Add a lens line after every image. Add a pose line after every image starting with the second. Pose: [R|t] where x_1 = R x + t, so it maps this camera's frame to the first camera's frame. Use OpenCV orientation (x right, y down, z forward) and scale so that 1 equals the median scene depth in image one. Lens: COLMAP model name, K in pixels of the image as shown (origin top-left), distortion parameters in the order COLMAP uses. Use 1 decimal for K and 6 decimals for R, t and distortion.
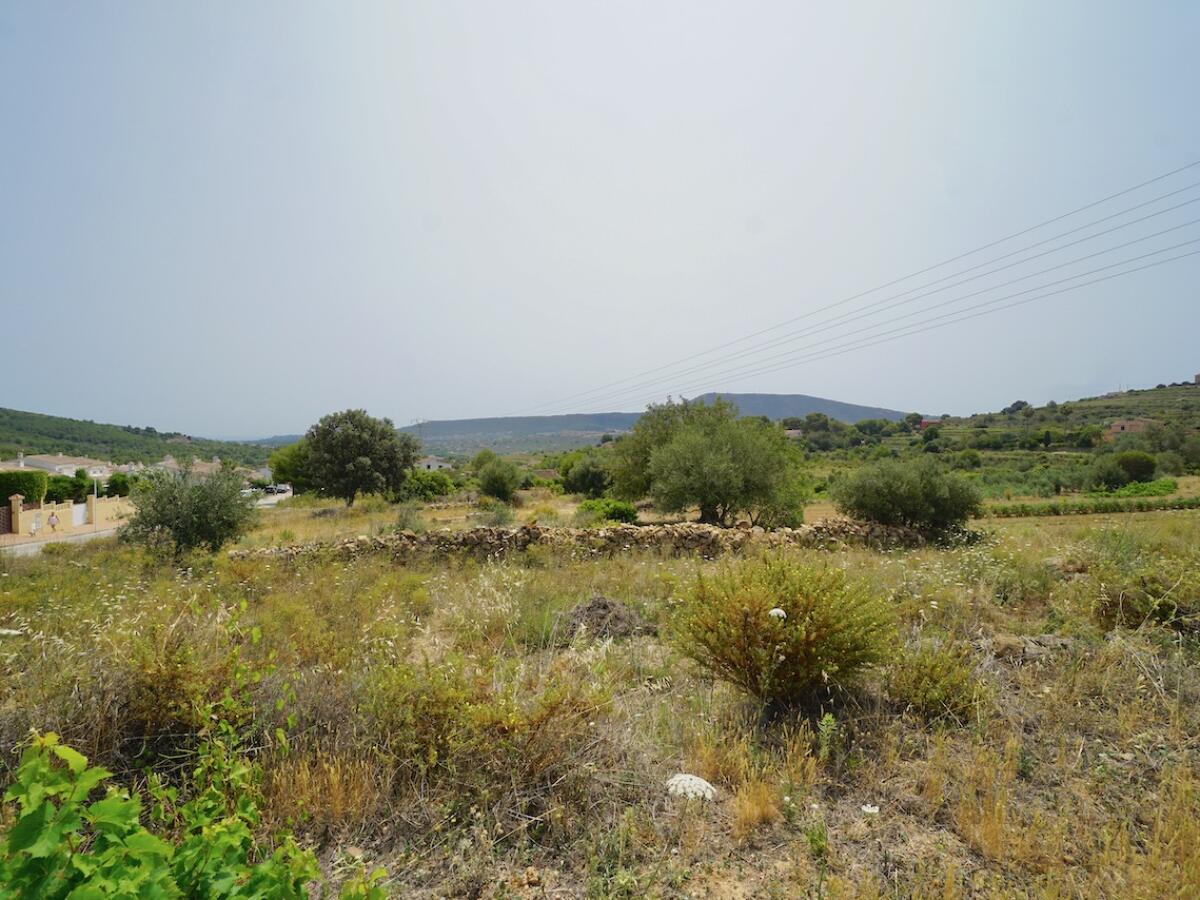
lens RADIAL K [[599.2, 0, 591.9], [0, 599.2, 449.0], [0, 0, 1]] dist [-0.056765, 0.014496]
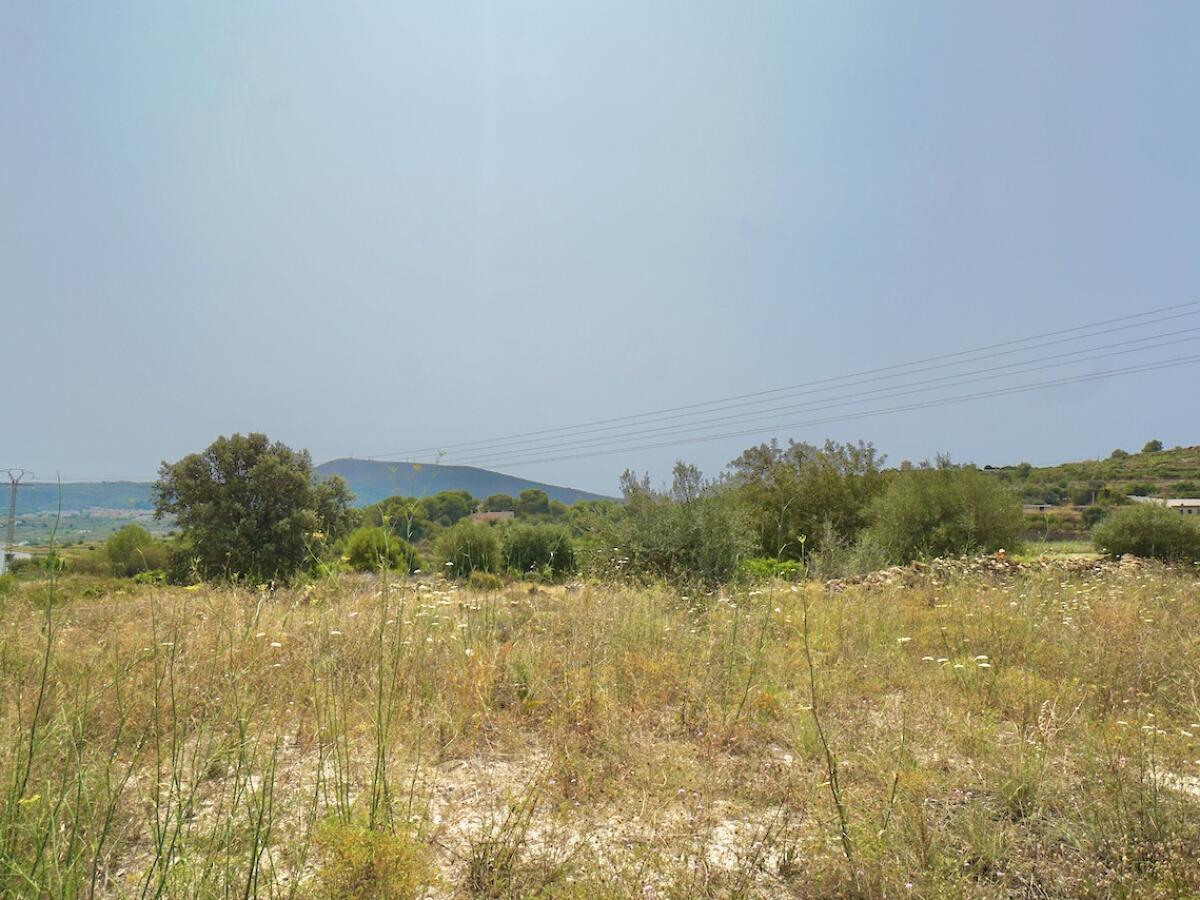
lens RADIAL K [[855.3, 0, 595.6], [0, 855.3, 456.9], [0, 0, 1]] dist [-0.001189, 0.017433]
pose [[0.879427, 0.050707, 0.473325, -0.142678], [-0.003889, 0.995043, -0.099372, 0.012043], [-0.476017, 0.085549, 0.875265, 0.018835]]
